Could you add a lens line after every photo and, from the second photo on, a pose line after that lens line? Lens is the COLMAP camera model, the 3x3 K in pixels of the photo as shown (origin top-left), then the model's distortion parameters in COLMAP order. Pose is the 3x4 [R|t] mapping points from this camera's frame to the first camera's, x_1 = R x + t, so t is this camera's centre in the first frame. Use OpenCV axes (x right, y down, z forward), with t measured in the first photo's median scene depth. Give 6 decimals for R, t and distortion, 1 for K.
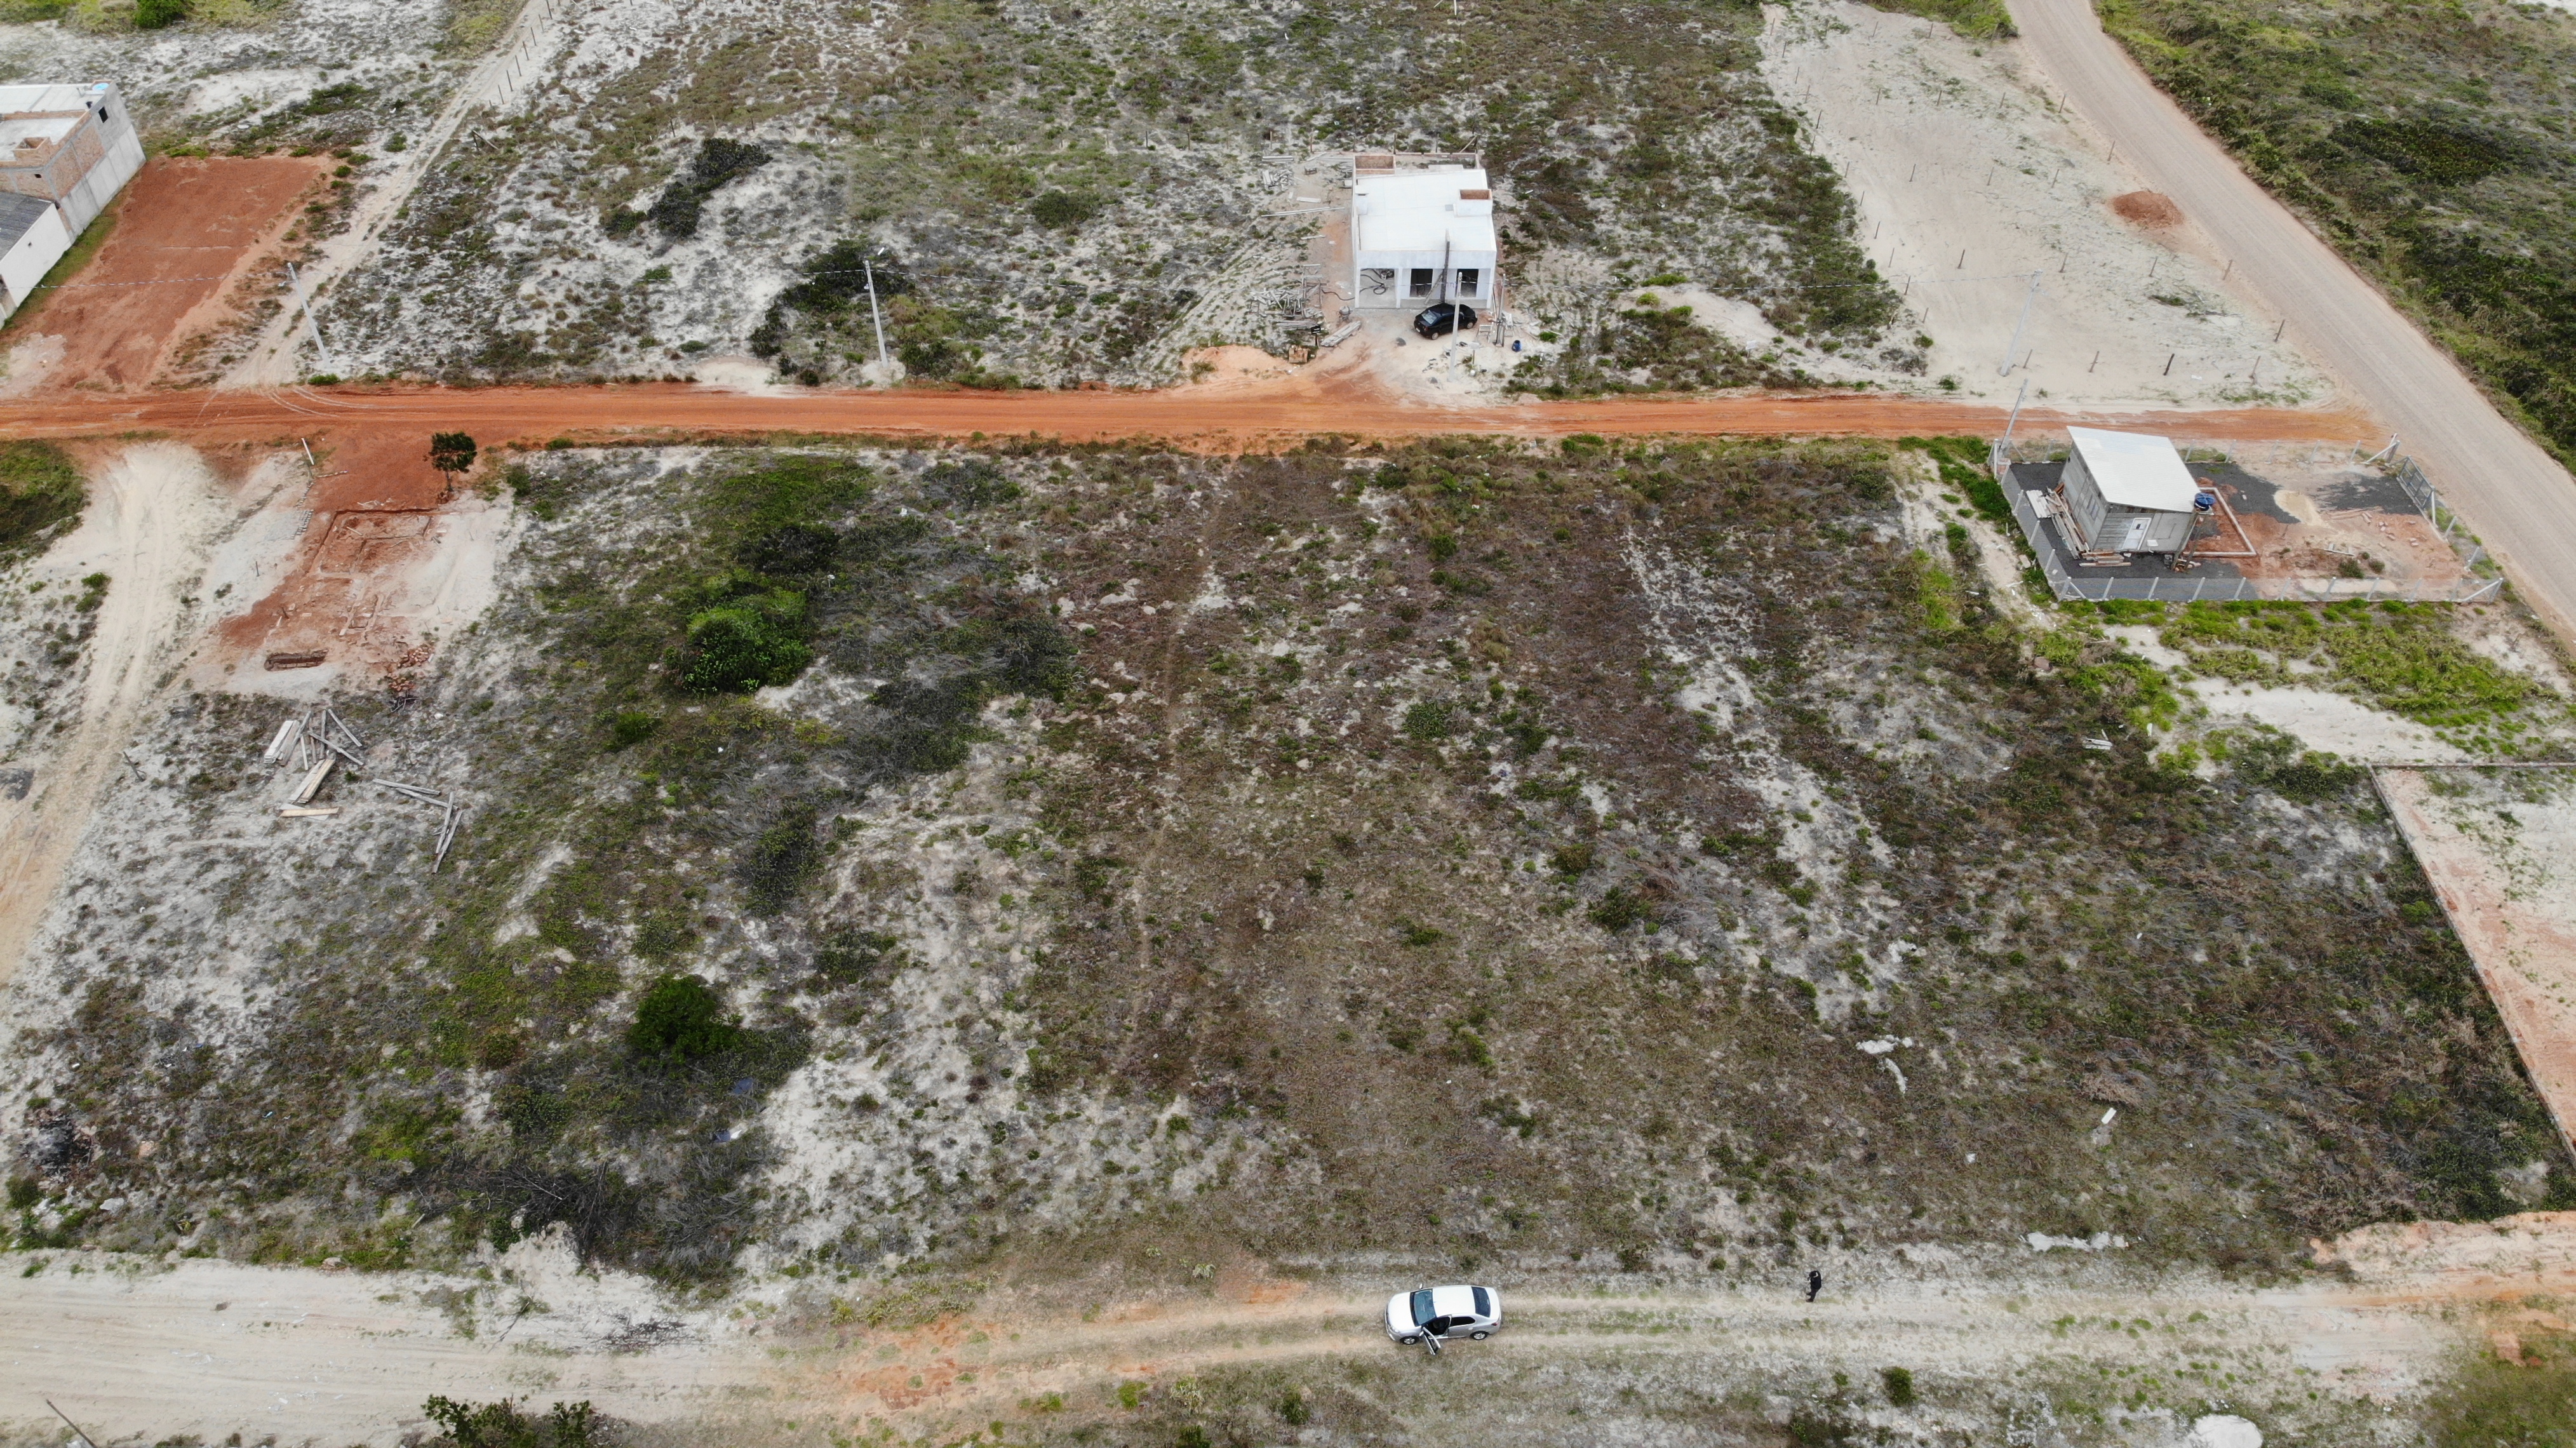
lens RADIAL K [[1875.4, 0, 1290.6], [0, 1875.4, 694.8], [0, 0, 1]] dist [0.104800, -0.232754]
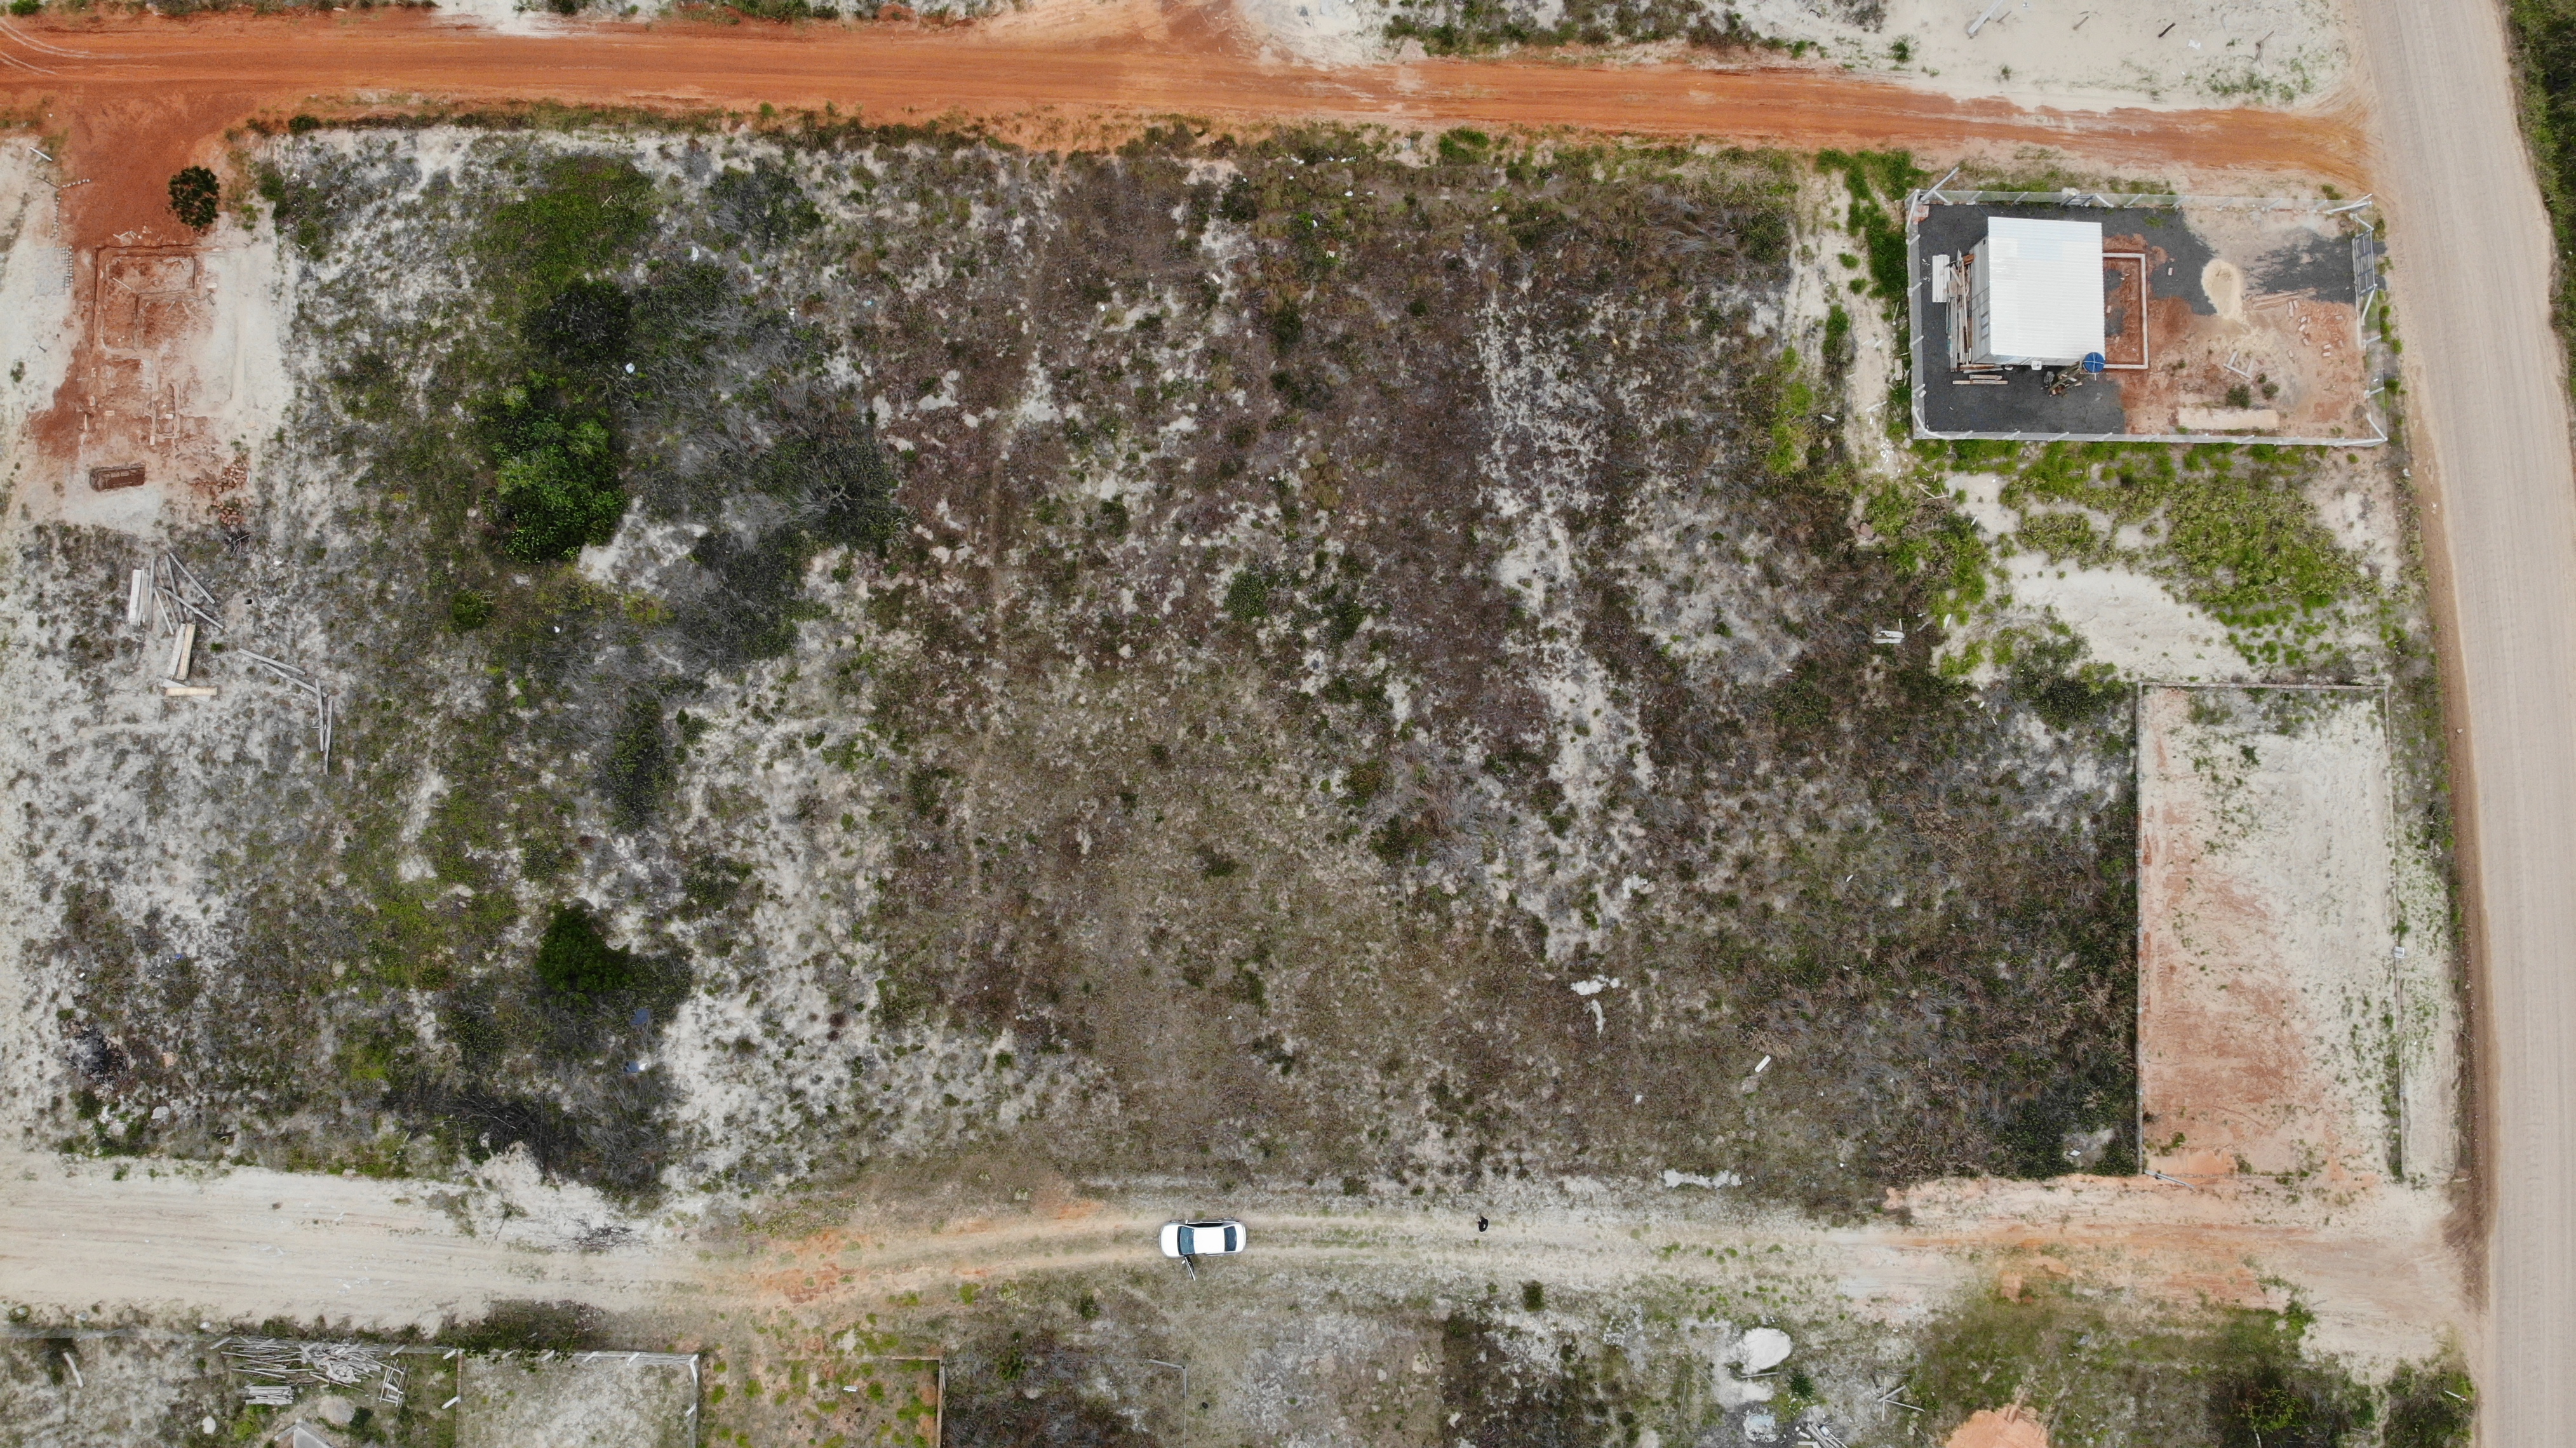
lens RADIAL K [[1875.4, 0, 1268.4], [0, 1875.4, 674.0], [0, 0, 1]] dist [0.104800, -0.232754]
pose [[0.999563, 0.029563, 0.000350, 0.094969], [-0.022119, 0.739910, 0.672342, -0.709831], [0.019617, -0.672056, 0.740241, 0.236092]]
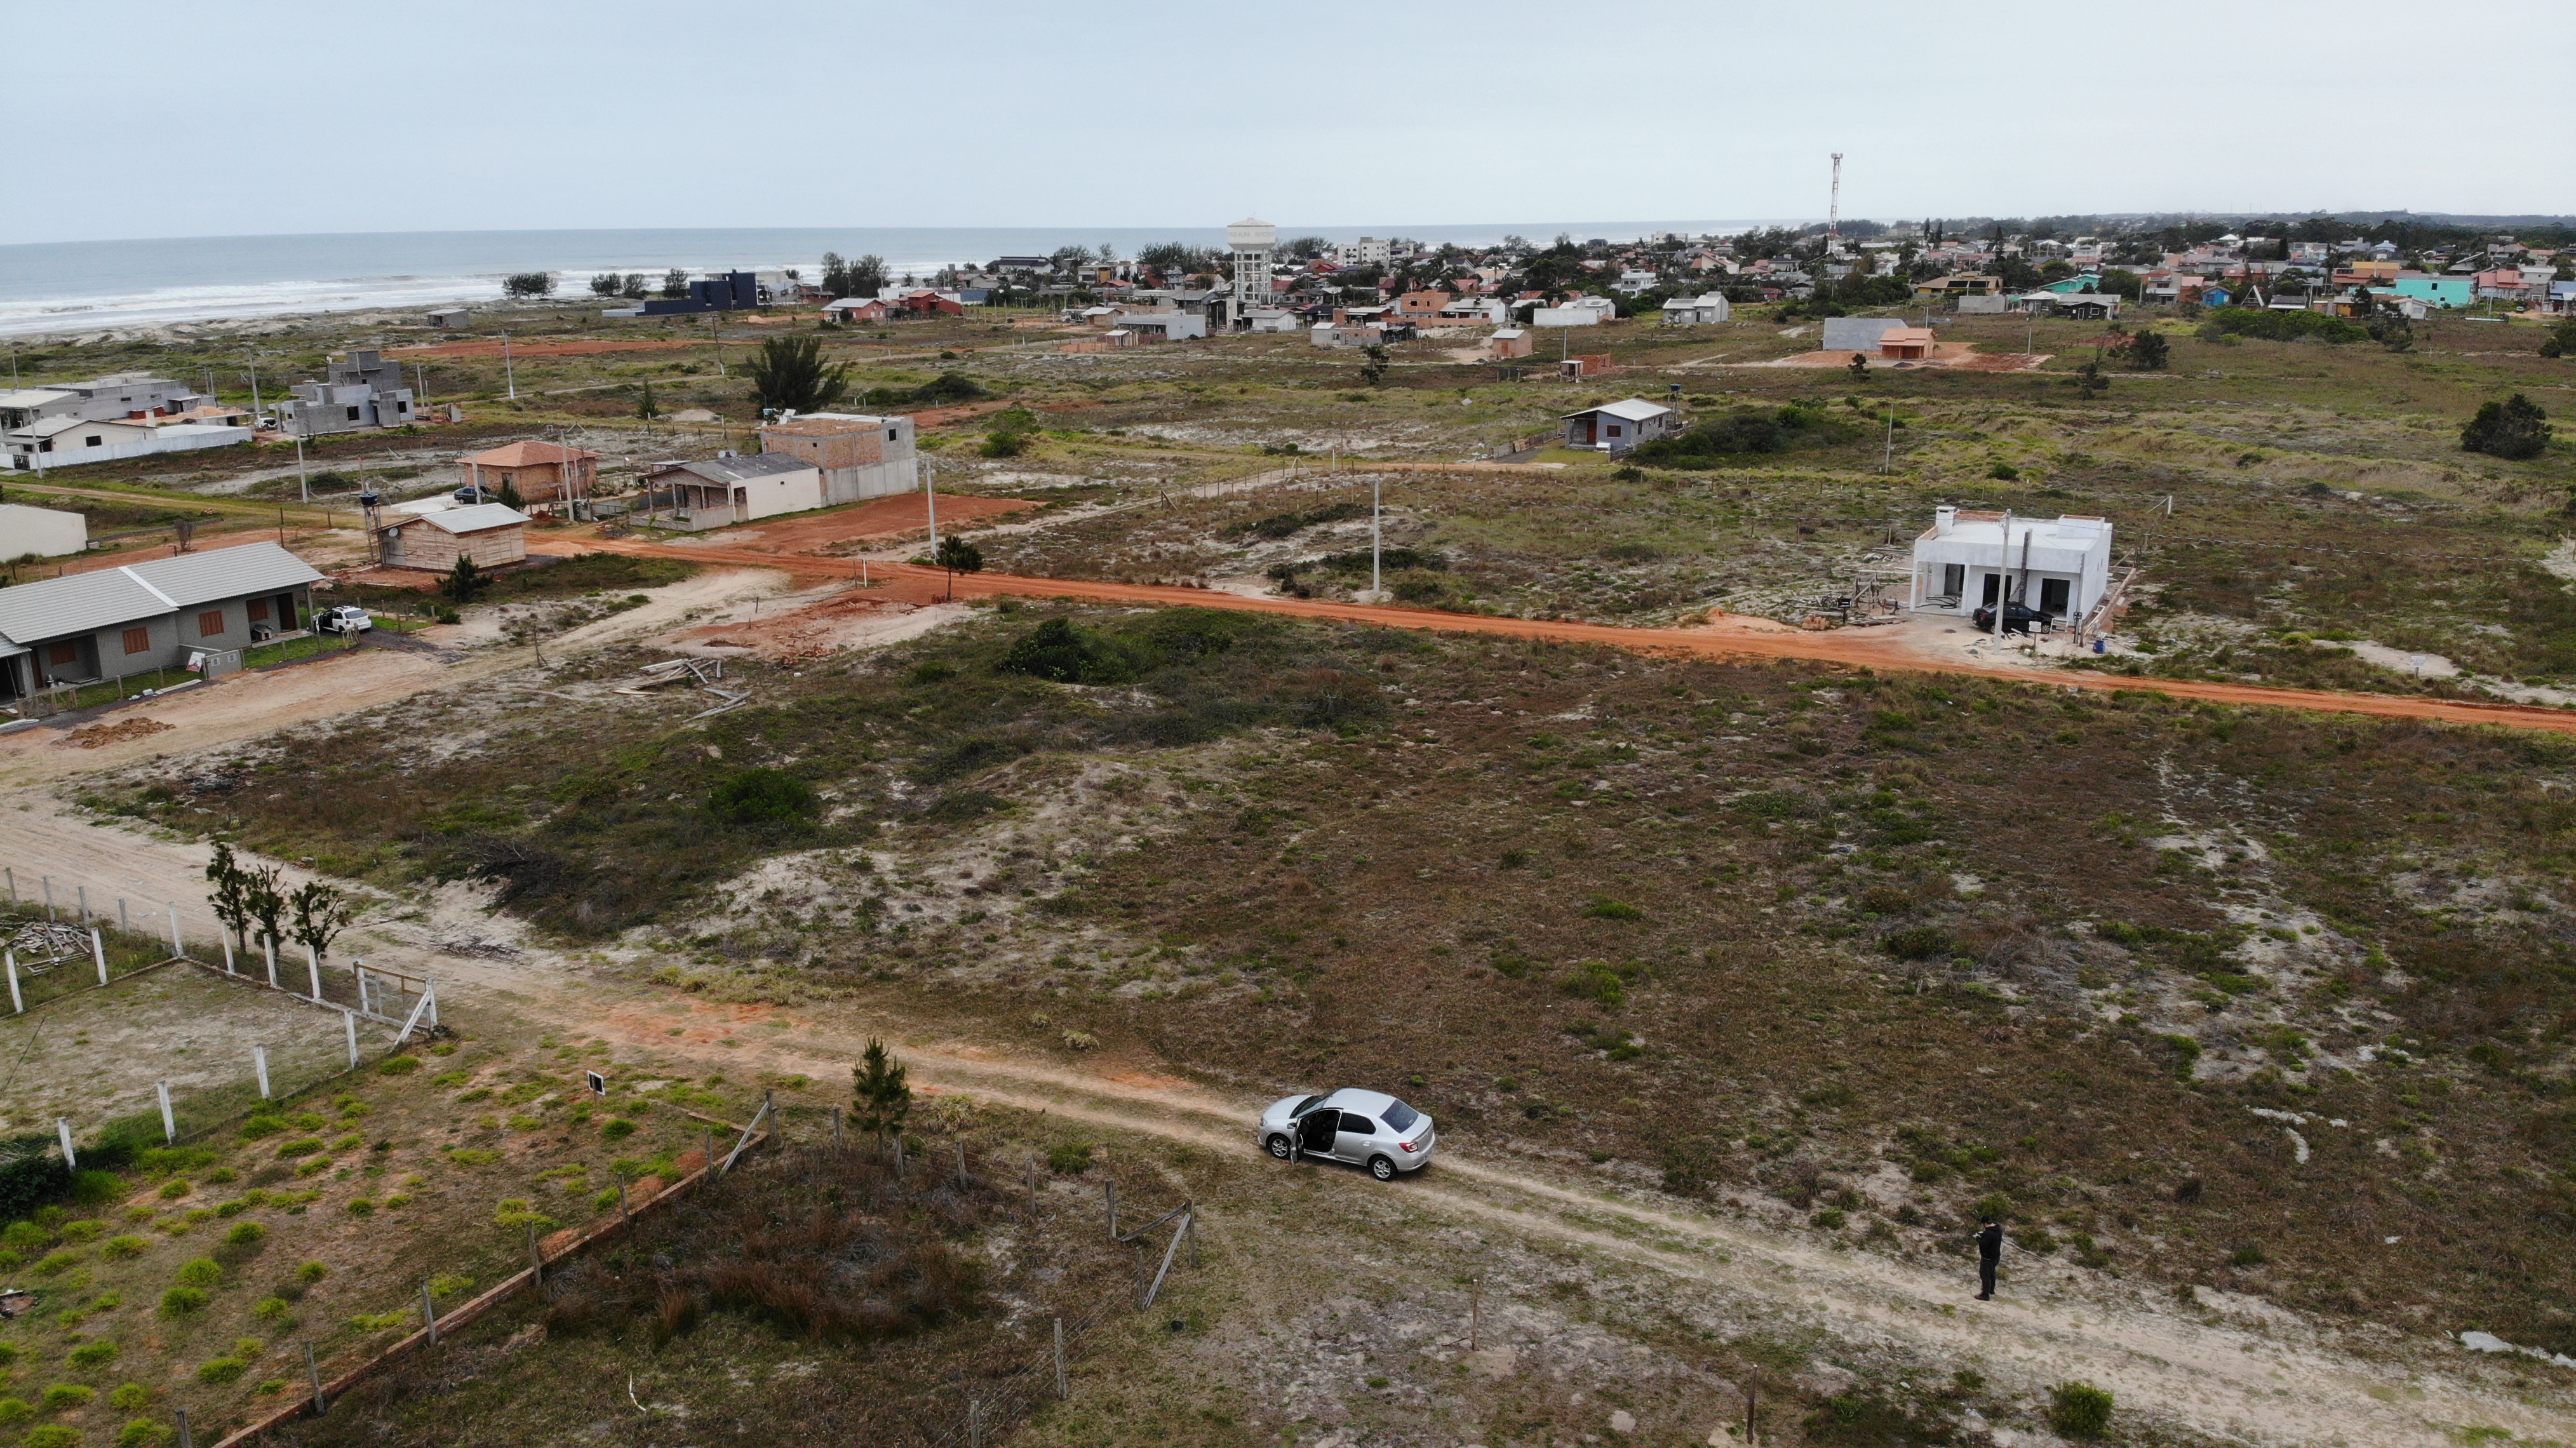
lens RADIAL K [[1875.4, 0, 1286.2], [0, 1875.4, 696.6], [0, 0, 1]] dist [0.104800, -0.232754]
pose [[0.872863, 0.098828, -0.477853, 0.290122], [-0.320489, 0.854557, -0.408680, 0.385490], [0.367964, 0.509868, 0.777584, 0.351553]]
